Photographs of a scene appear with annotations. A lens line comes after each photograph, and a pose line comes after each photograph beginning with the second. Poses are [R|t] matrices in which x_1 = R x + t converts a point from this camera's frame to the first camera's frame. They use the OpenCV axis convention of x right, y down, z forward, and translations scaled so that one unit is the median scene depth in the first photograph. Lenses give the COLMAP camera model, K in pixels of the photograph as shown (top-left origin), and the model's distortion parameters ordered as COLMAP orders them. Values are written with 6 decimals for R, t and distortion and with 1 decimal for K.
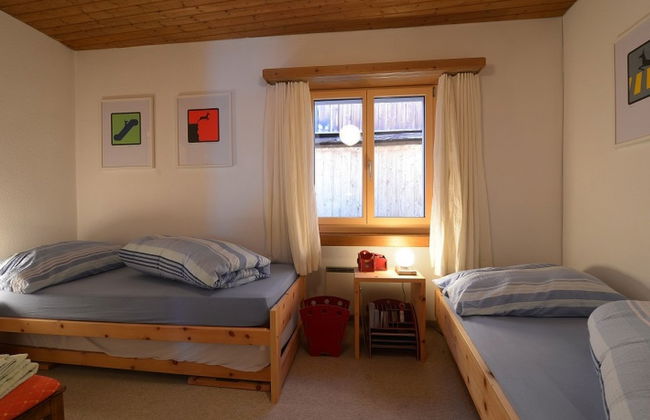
lens RADIAL K [[290.0, 0, 325.0], [0, 290.0, 210.0], [0, 0, 1]] dist [0.000749, 0.000147]
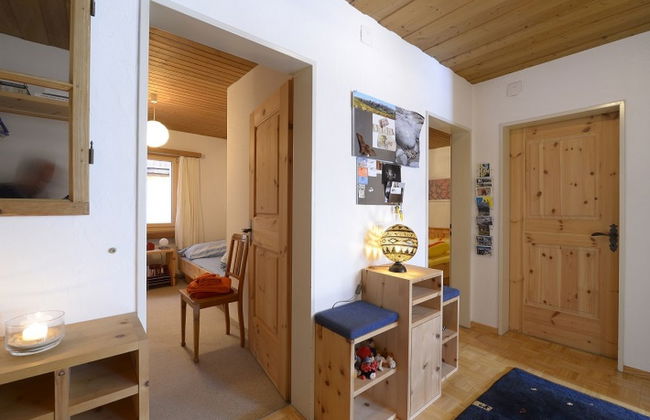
lens RADIAL K [[290.0, 0, 325.0], [0, 290.0, 210.0], [0, 0, 1]] dist [0.000749, 0.000147]
pose [[0.674861, -0.001657, 0.737943, -0.452941], [0.013158, 0.999866, -0.009788, -0.027701], [-0.737828, 0.016316, 0.674792, -1.193540]]
